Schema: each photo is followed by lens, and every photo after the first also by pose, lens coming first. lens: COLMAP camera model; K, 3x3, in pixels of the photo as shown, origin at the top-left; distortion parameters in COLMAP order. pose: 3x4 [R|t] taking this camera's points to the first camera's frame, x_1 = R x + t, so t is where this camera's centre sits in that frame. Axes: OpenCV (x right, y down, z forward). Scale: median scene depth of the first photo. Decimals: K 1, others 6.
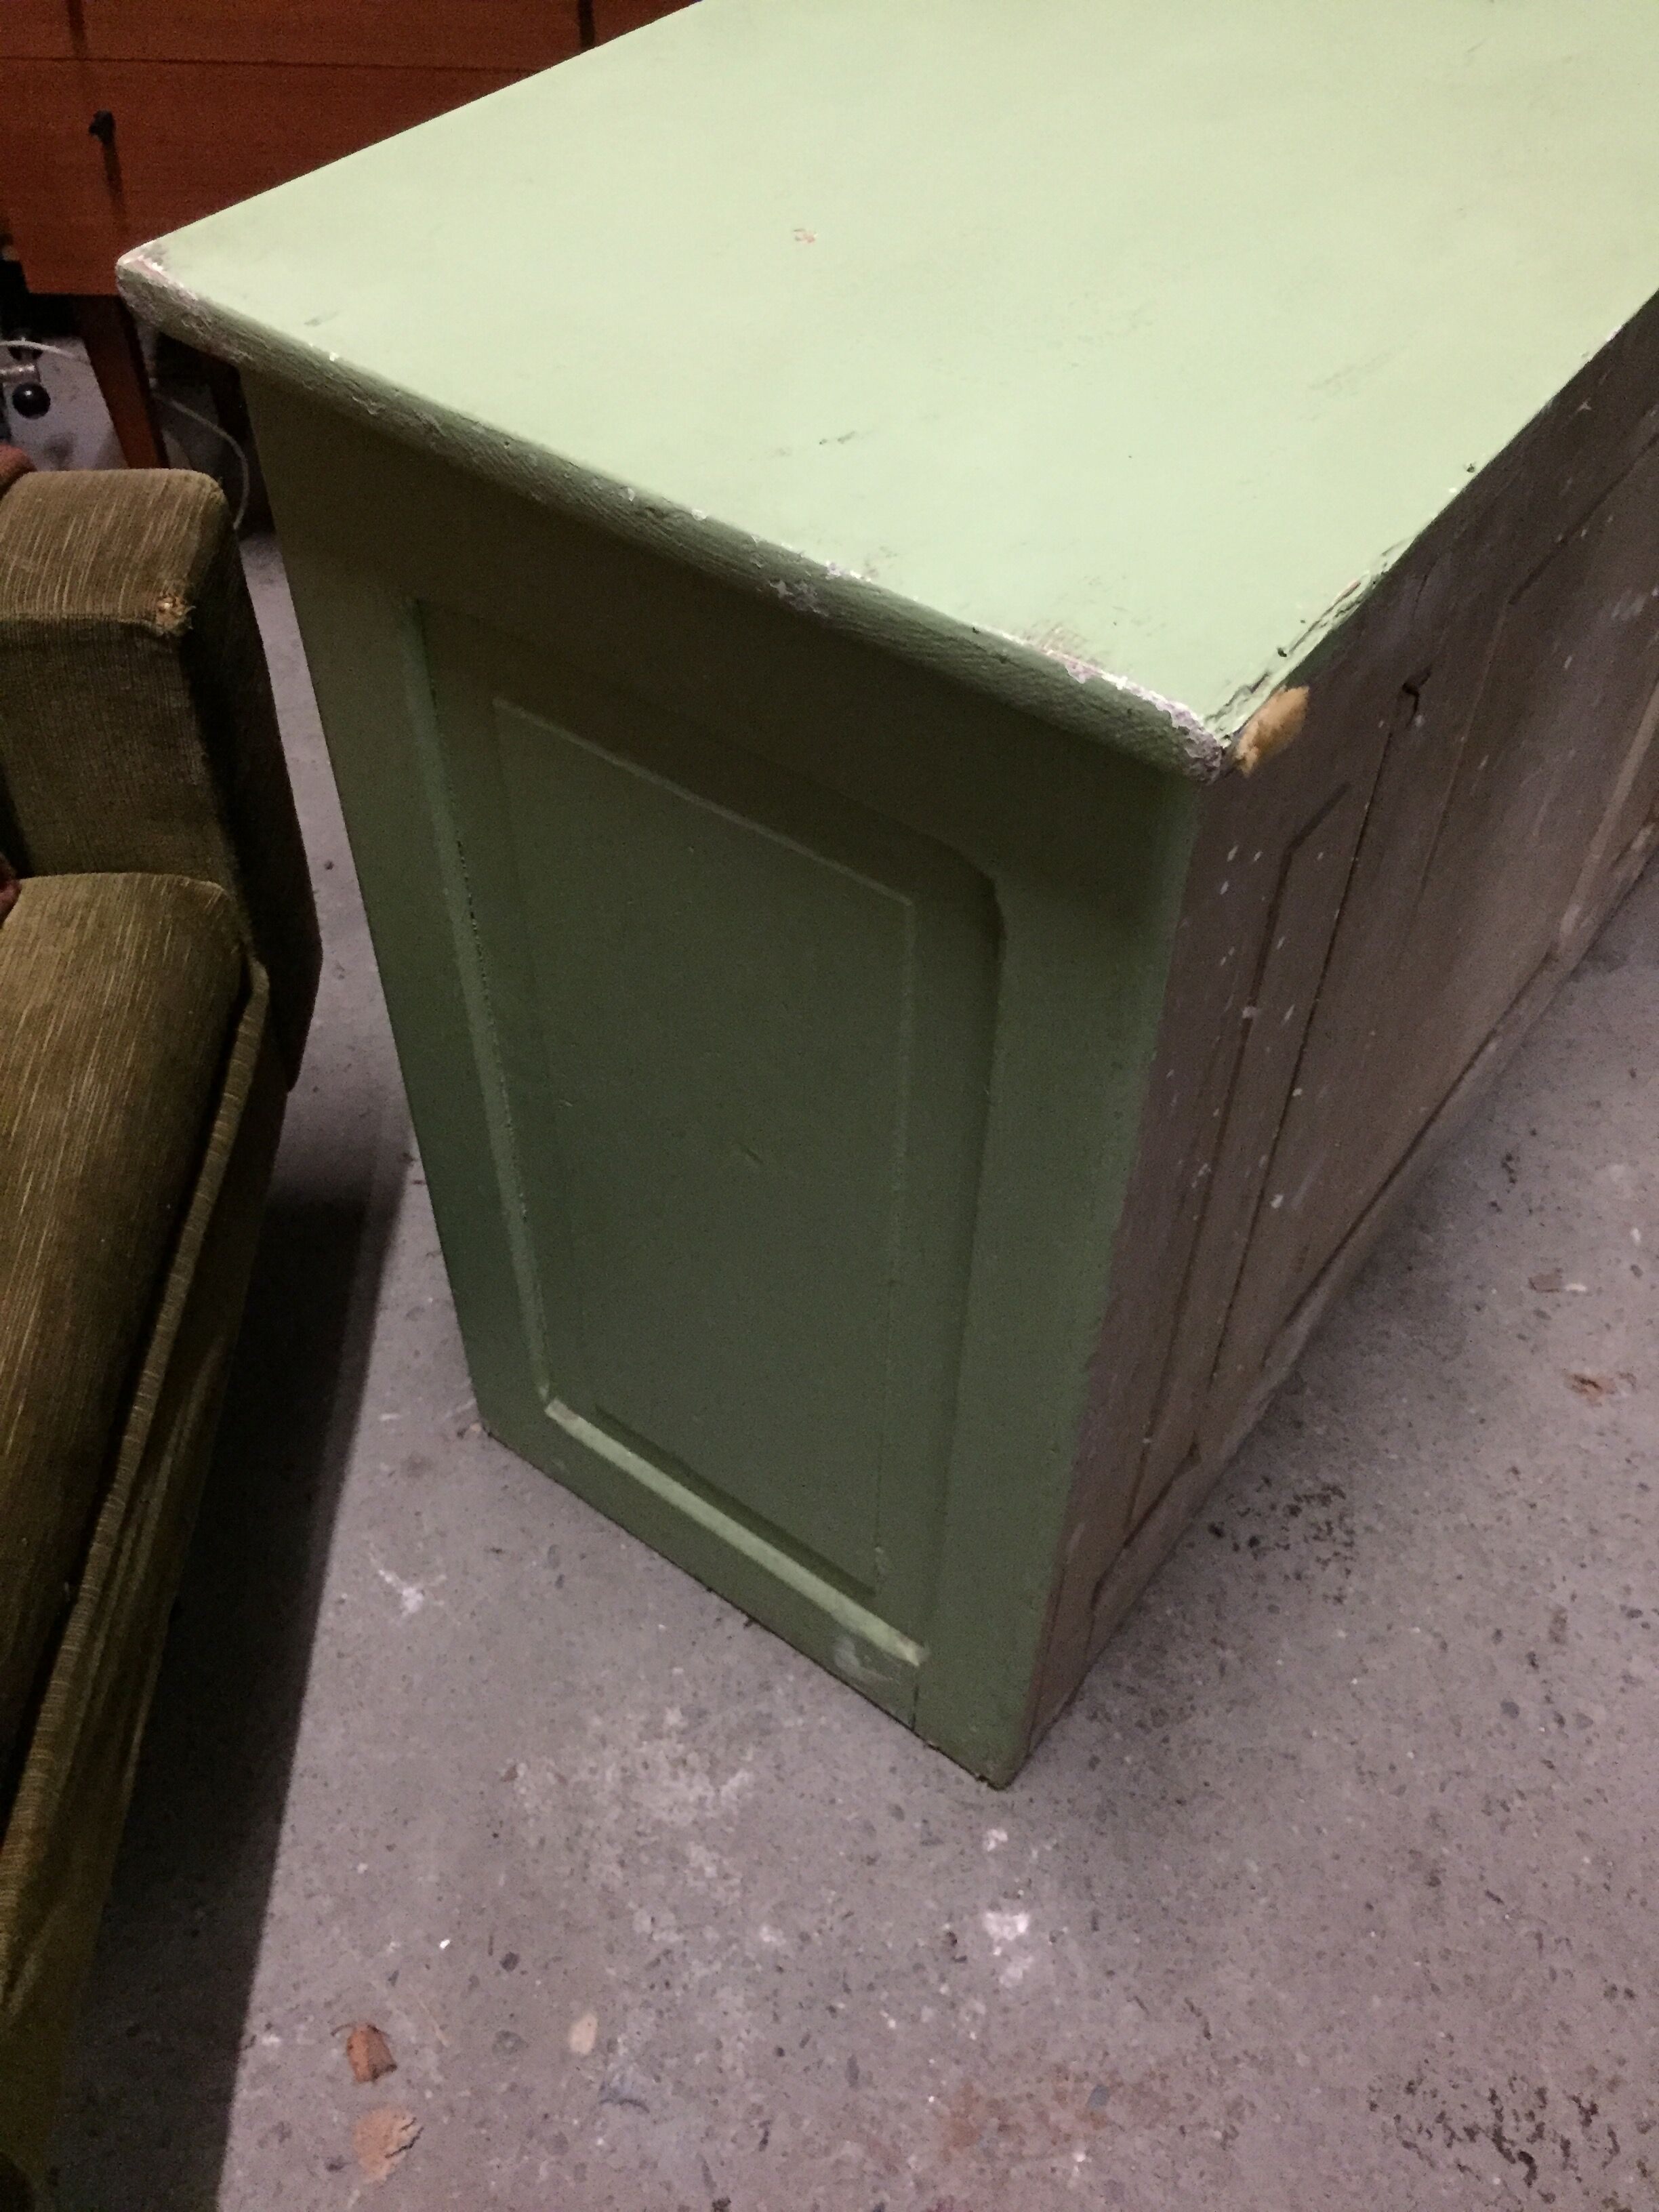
lens RADIAL K [[1872.8, 0, 829.5], [0, 1872.8, 1106.0], [0, 0, 1]] dist [0.077326, -0.109921]
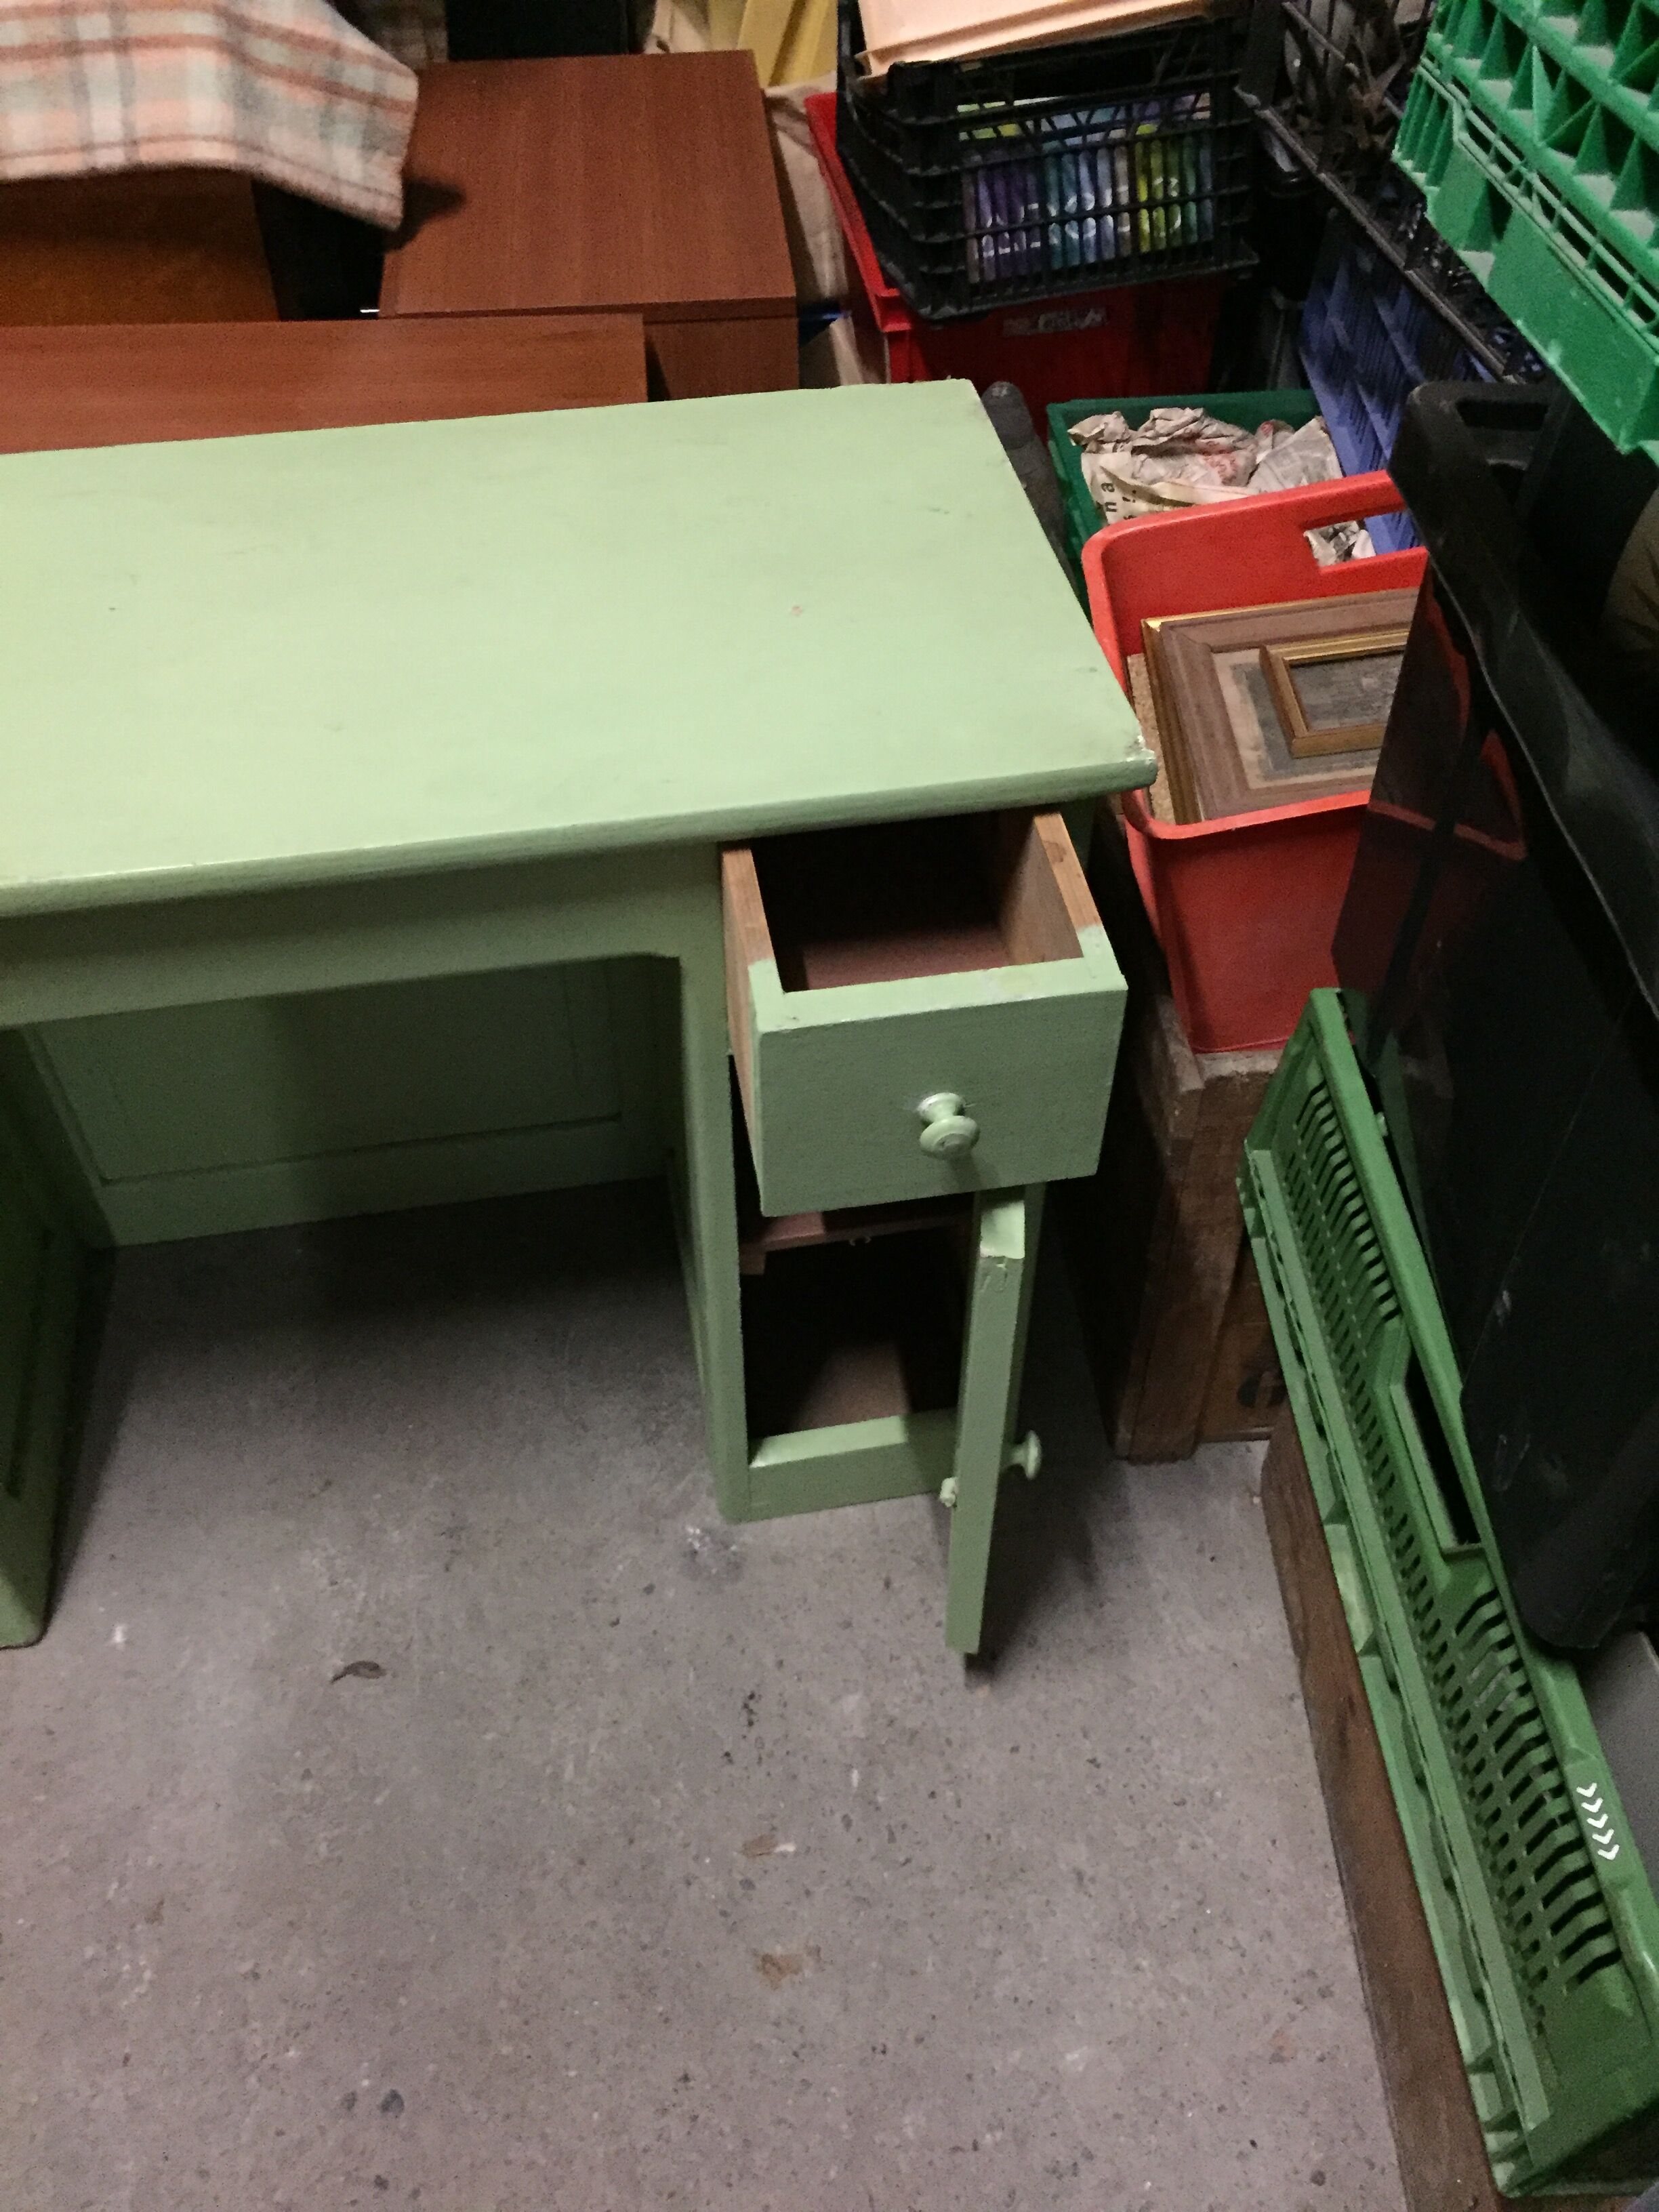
lens RADIAL K [[1872.8, 0, 829.5], [0, 1872.8, 1106.0], [0, 0, 1]] dist [0.077326, -0.109921]
pose [[0.996276, -0.072318, 0.046957, 0.468745], [0.073214, 0.997160, -0.017647, -0.343543], [-0.045547, 0.021019, 0.998741, -0.061509]]
